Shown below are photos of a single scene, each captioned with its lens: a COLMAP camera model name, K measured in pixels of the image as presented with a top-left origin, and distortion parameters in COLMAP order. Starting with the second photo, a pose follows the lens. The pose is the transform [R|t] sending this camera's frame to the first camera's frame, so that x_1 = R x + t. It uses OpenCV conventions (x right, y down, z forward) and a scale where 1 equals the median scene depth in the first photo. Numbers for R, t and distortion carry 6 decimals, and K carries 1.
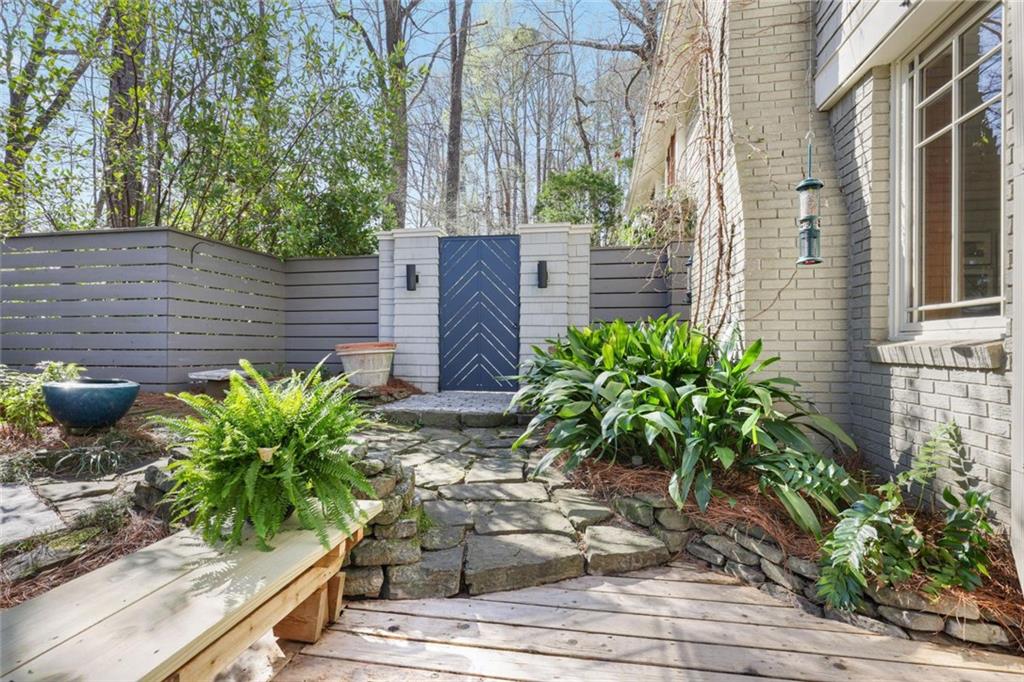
lens RADIAL K [[464.6, 0, 514.7], [0, 464.6, 344.5], [0, 0, 1]] dist [-0.011527, 0.003273]
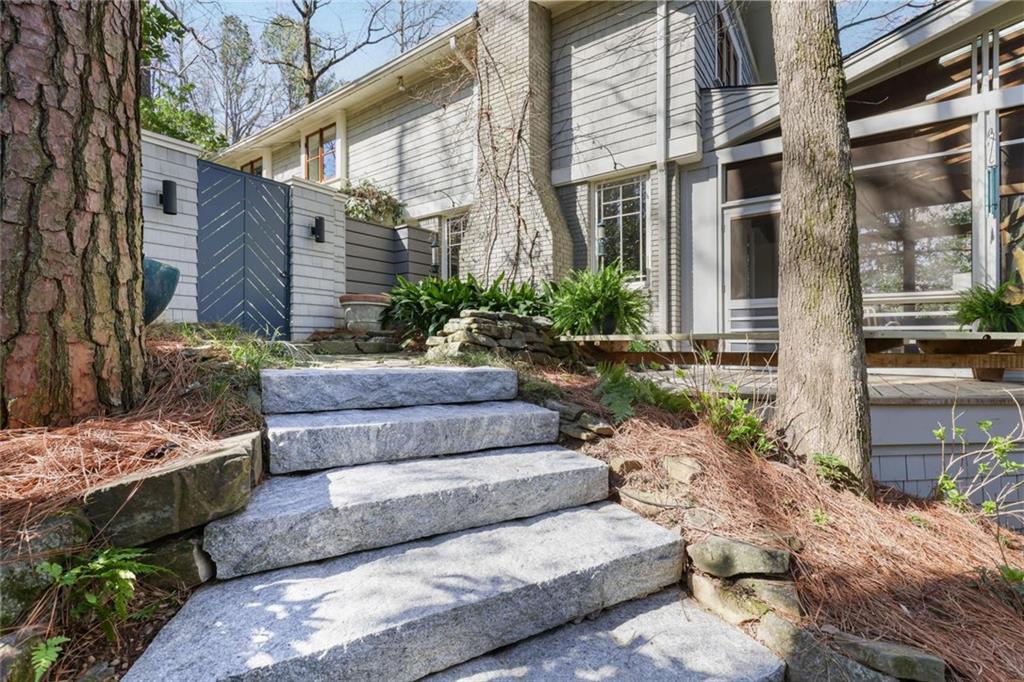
lens RADIAL K [[464.6, 0, 512.7], [0, 464.6, 341.1], [0, 0, 1]] dist [-0.011527, 0.003273]
pose [[0.438304, -0.004150, 0.898817, -0.684461], [-0.002022, 0.999982, 0.005603, 0.094748], [-0.898824, -0.004273, 0.438288, 0.132488]]
